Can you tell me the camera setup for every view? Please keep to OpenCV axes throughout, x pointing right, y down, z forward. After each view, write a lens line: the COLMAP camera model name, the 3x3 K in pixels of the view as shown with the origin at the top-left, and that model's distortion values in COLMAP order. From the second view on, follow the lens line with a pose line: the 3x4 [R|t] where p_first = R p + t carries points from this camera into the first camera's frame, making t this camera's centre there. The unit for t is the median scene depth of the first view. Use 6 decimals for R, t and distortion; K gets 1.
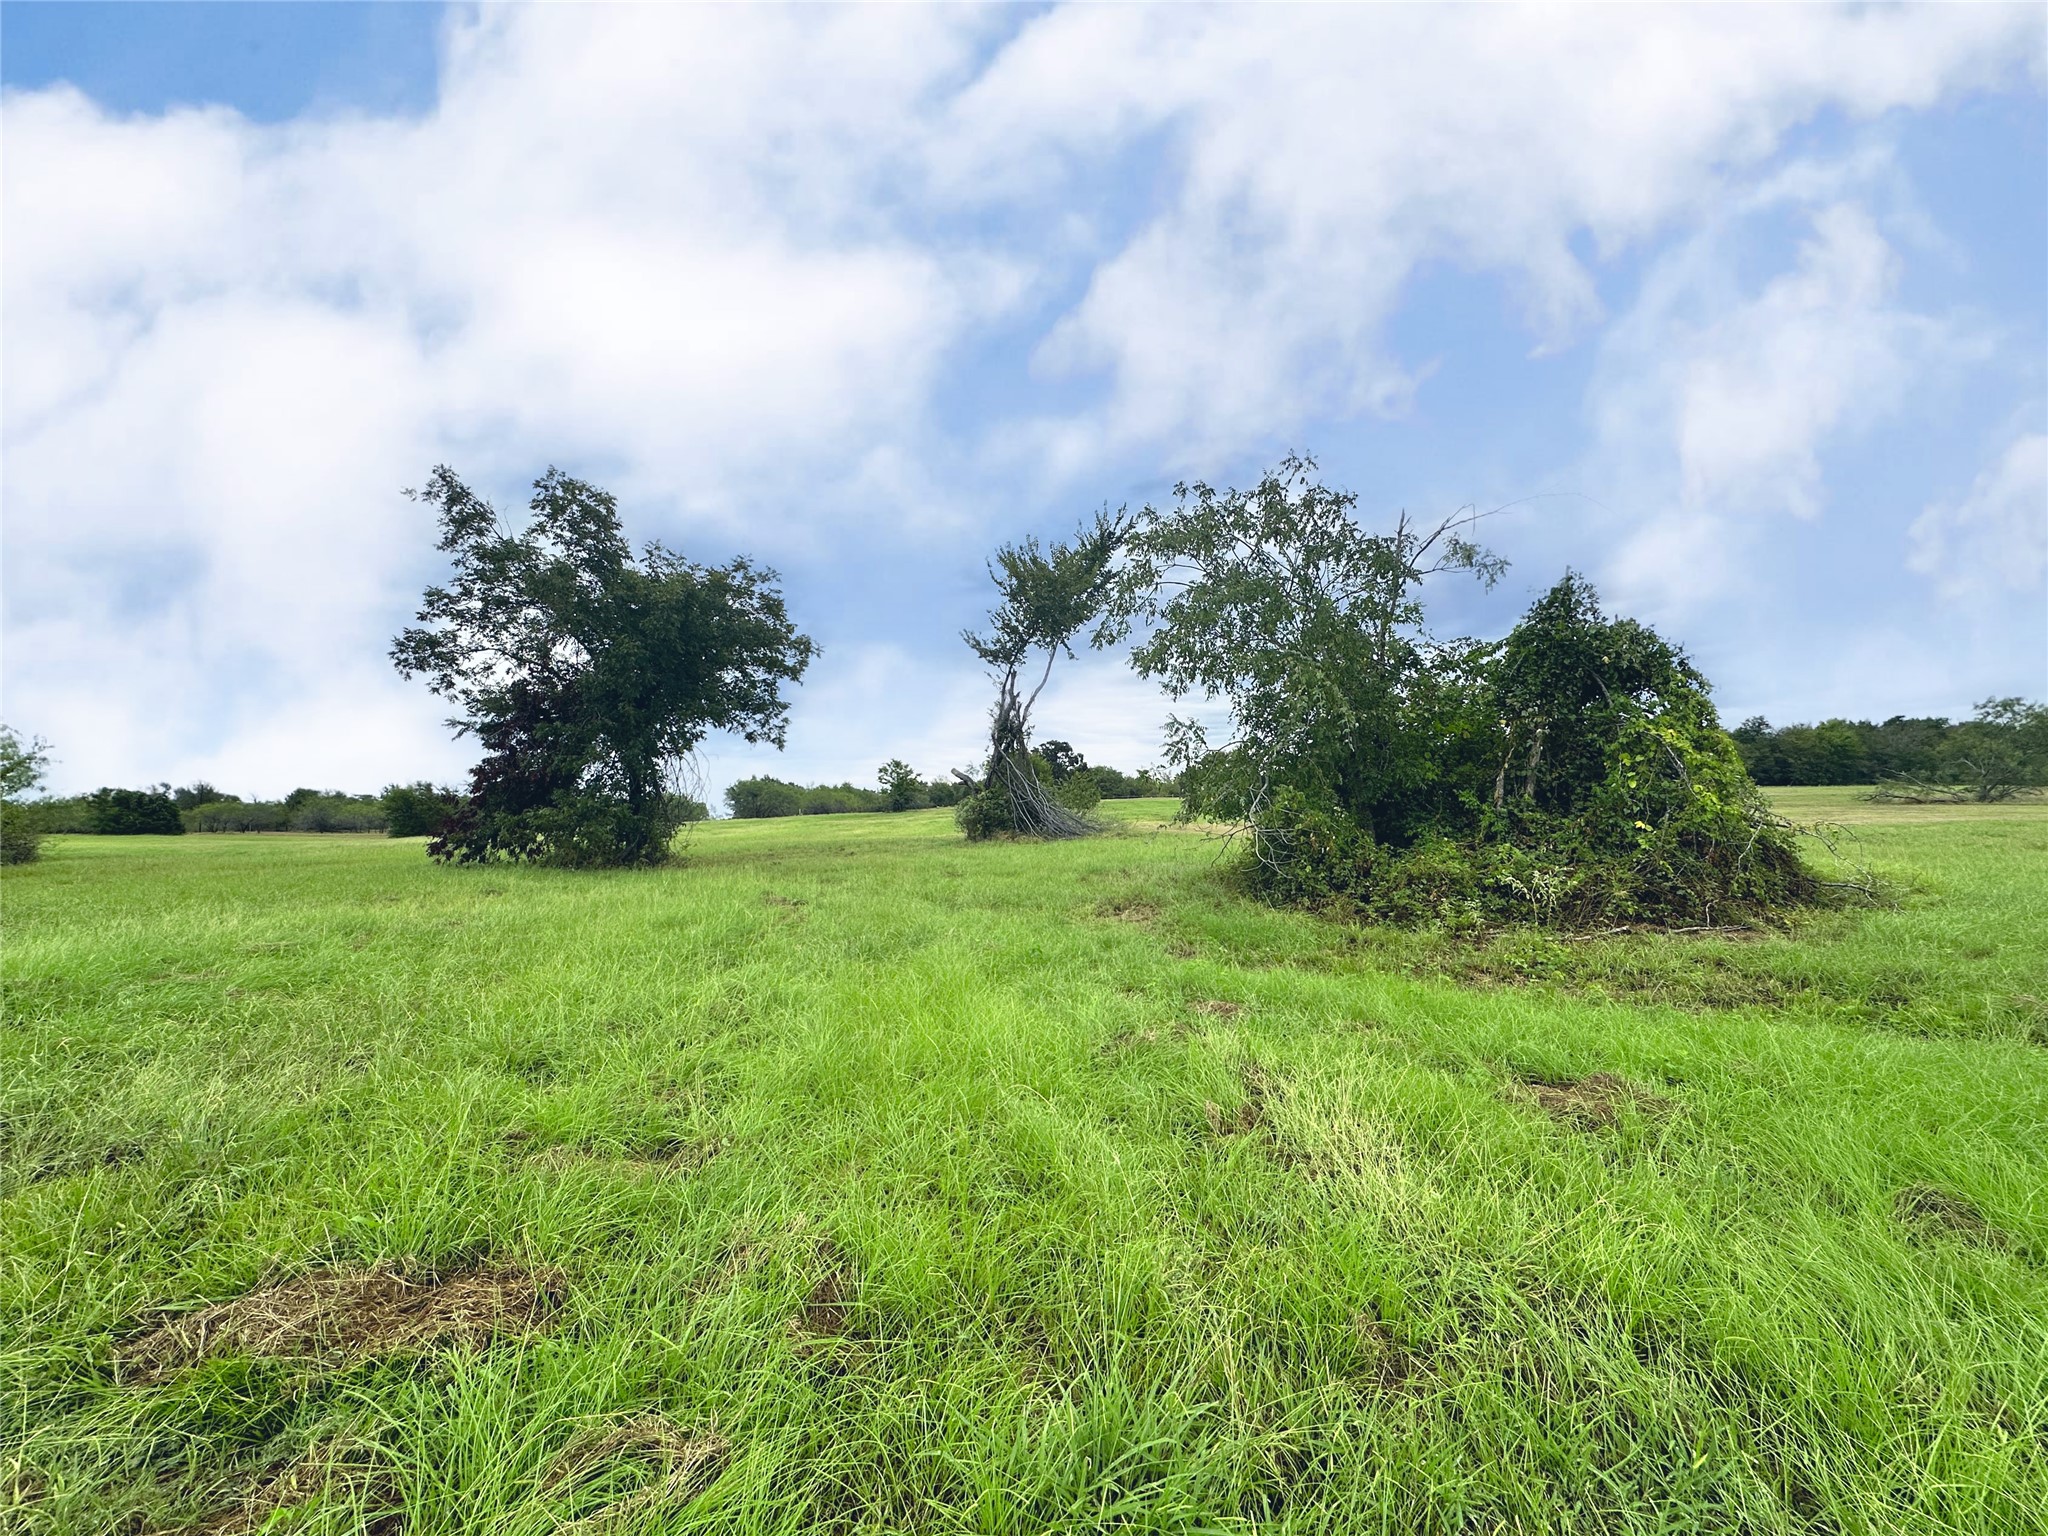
lens RADIAL K [[820.4, 0, 1022.9], [0, 820.4, 774.4], [0, 0, 1]] dist [0.001765, -0.000108]
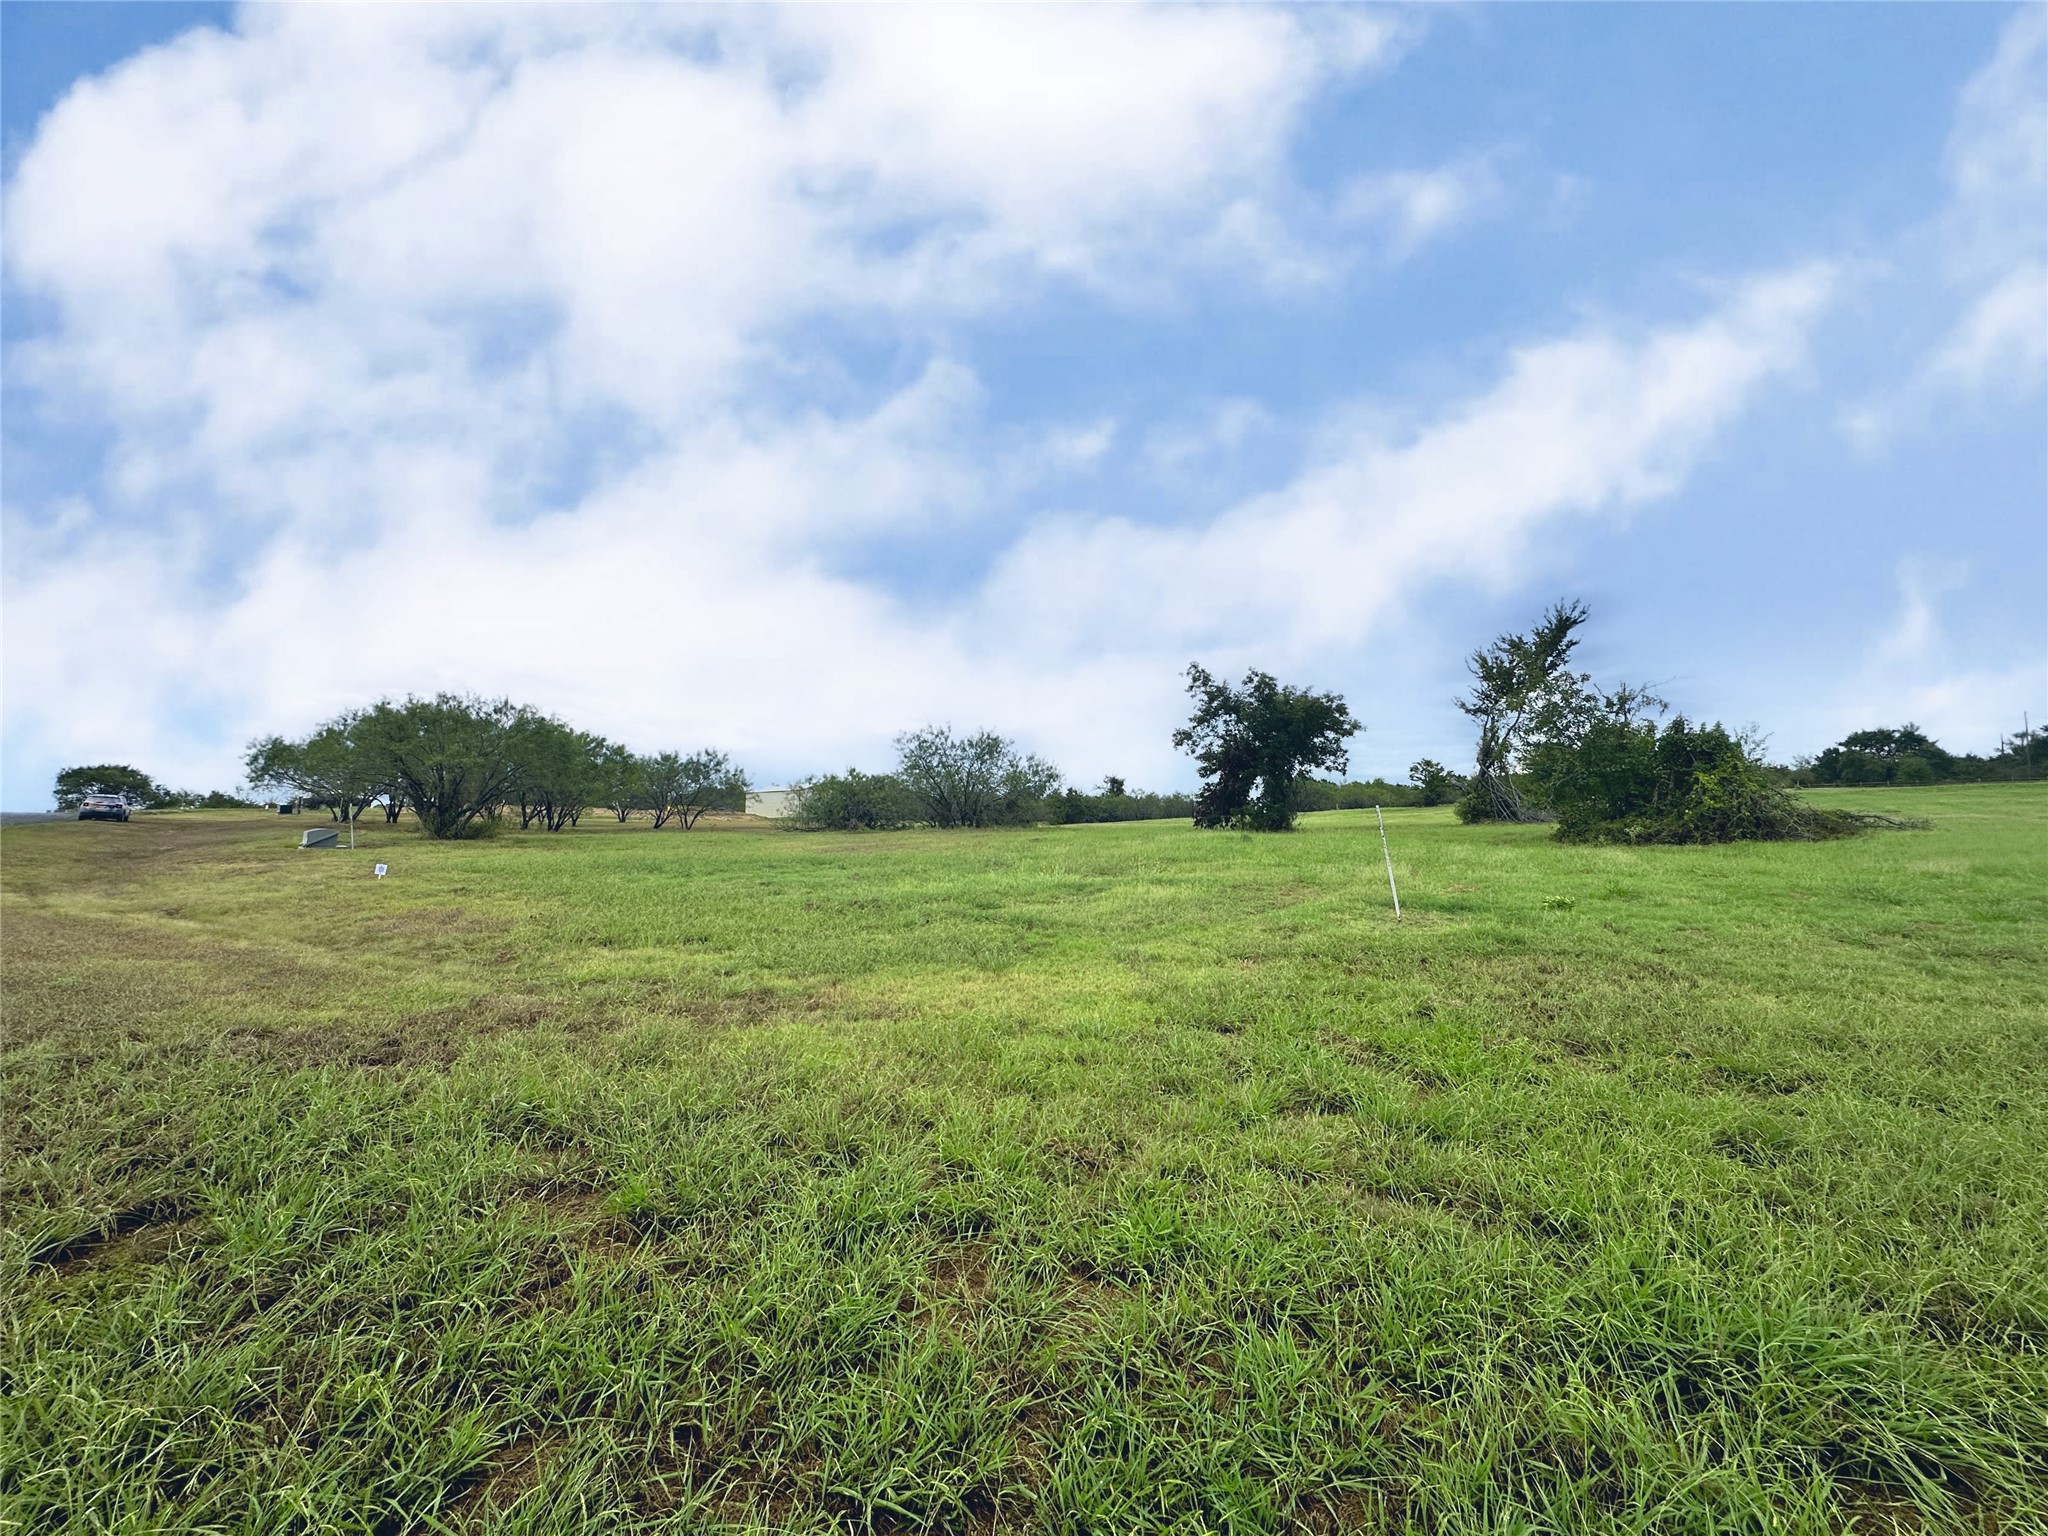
lens RADIAL K [[820.4, 0, 1019.5], [0, 820.4, 789.0], [0, 0, 1]] dist [0.001765, -0.000108]
pose [[0.811610, -0.016323, -0.583971, 0.214071], [0.030231, 0.999444, 0.014079, -0.047090], [0.583417, -0.029081, 0.811652, -1.025909]]
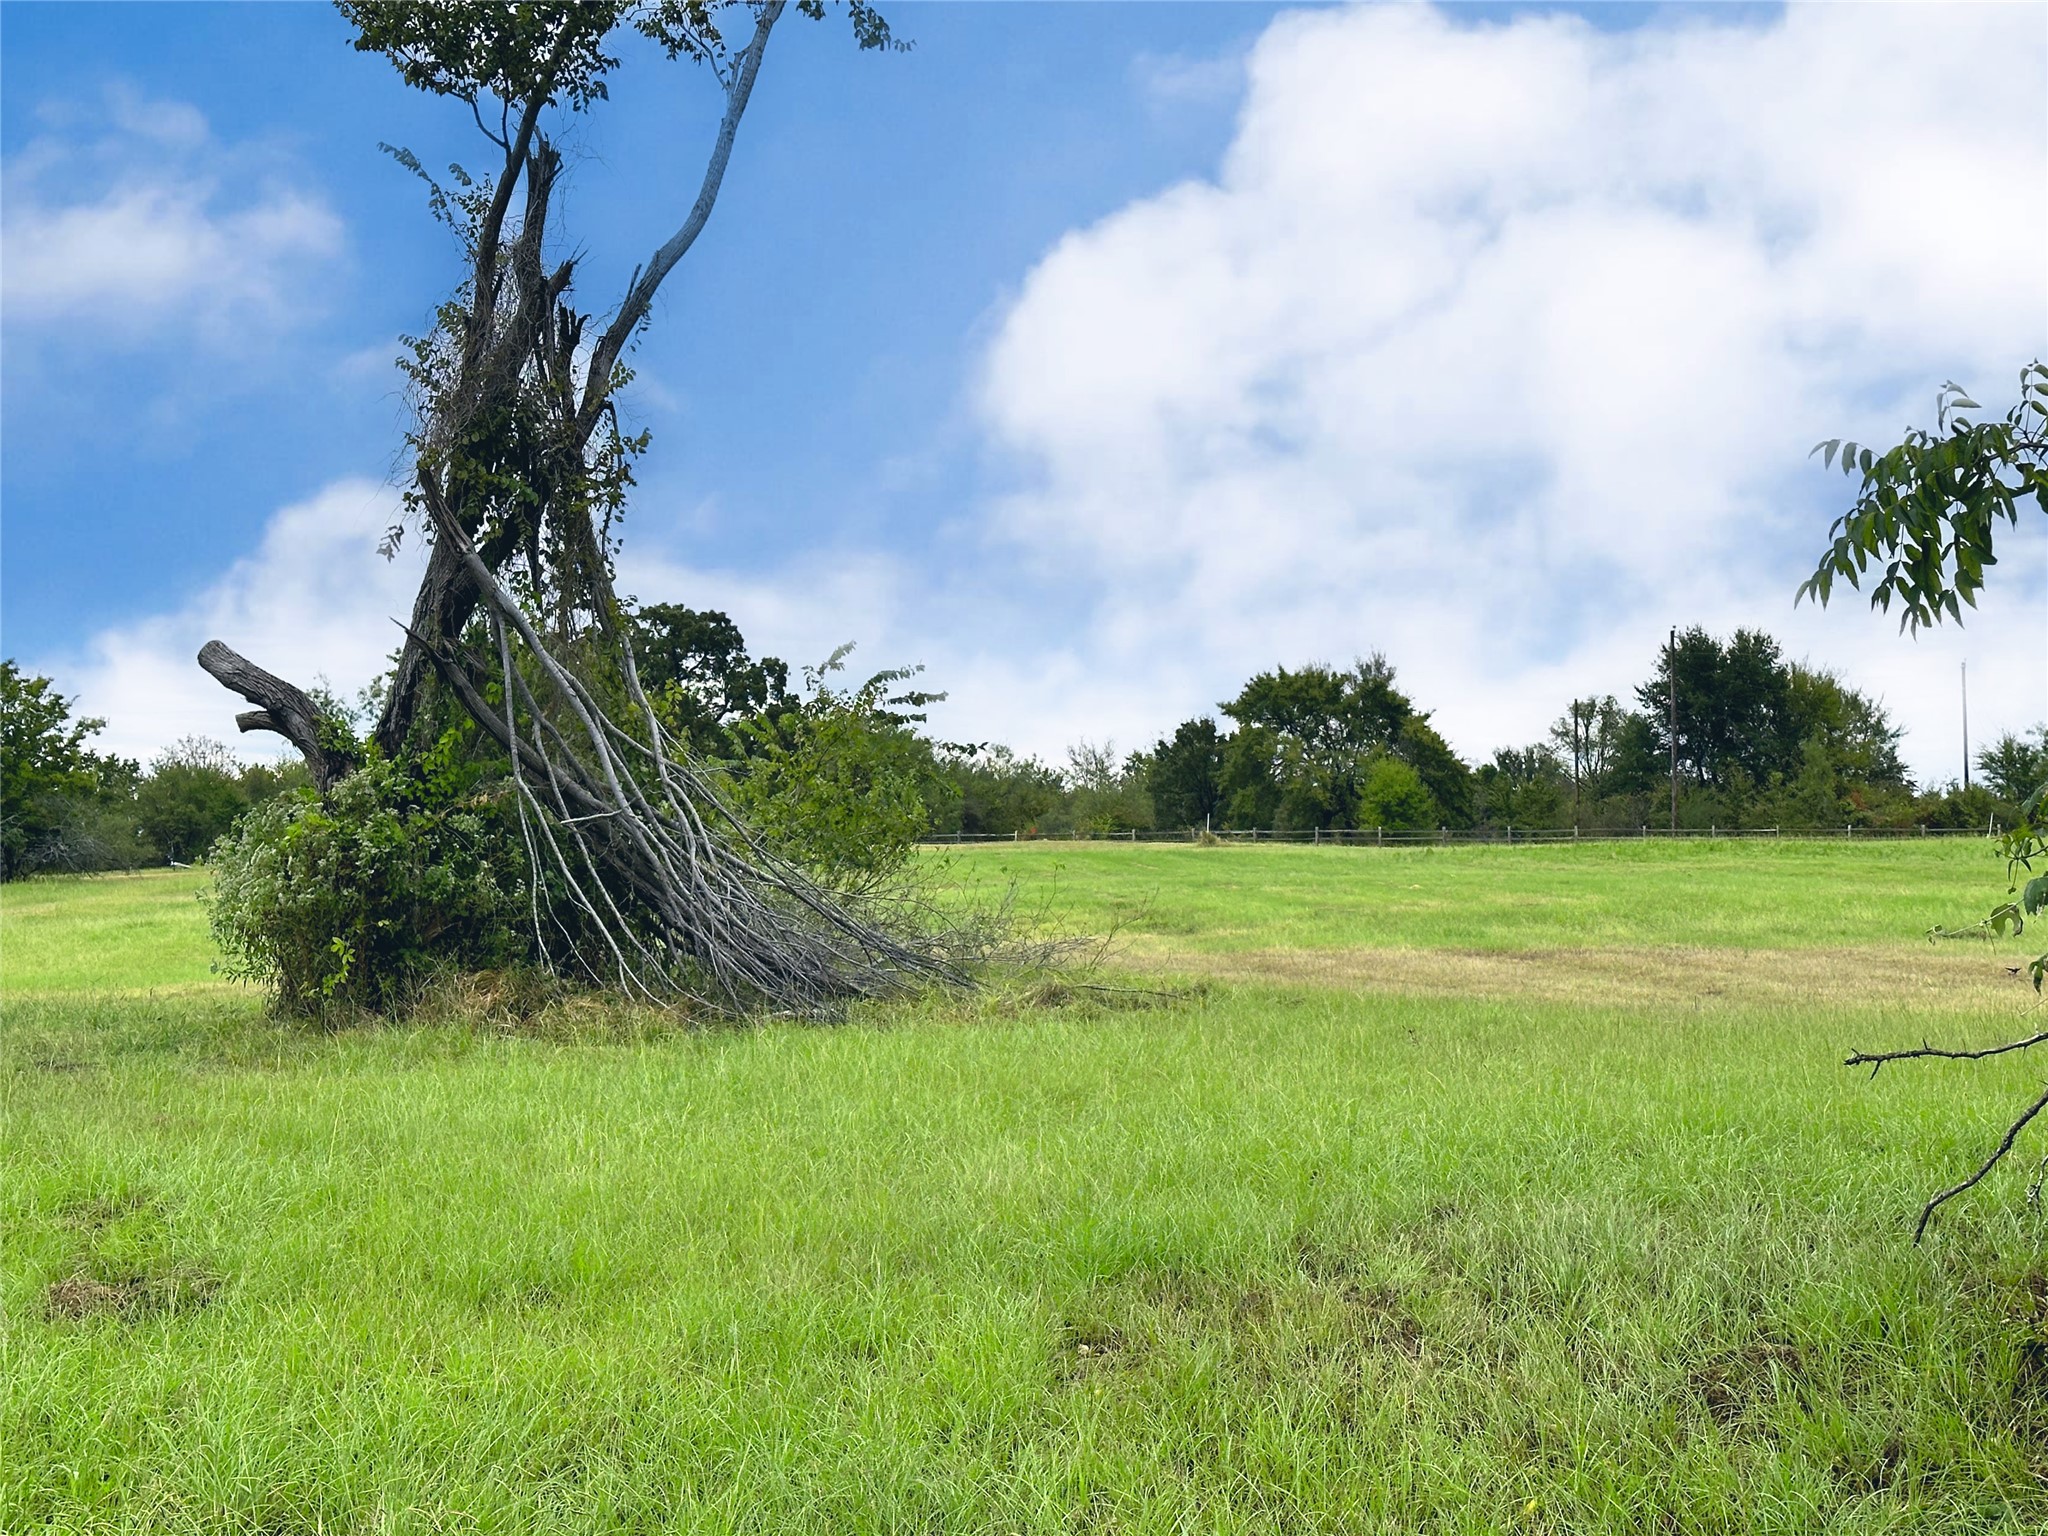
lens RADIAL K [[3124.7, 0, 1019.0], [0, 3124.7, 767.5], [0, 0, 1]] dist [0.111470, 0.000000]
pose [[0.987873, 0.021637, 0.153752, -0.014284], [-0.022348, 0.999746, 0.002901, 0.019422], [-0.153650, -0.006302, 0.988105, 0.314478]]
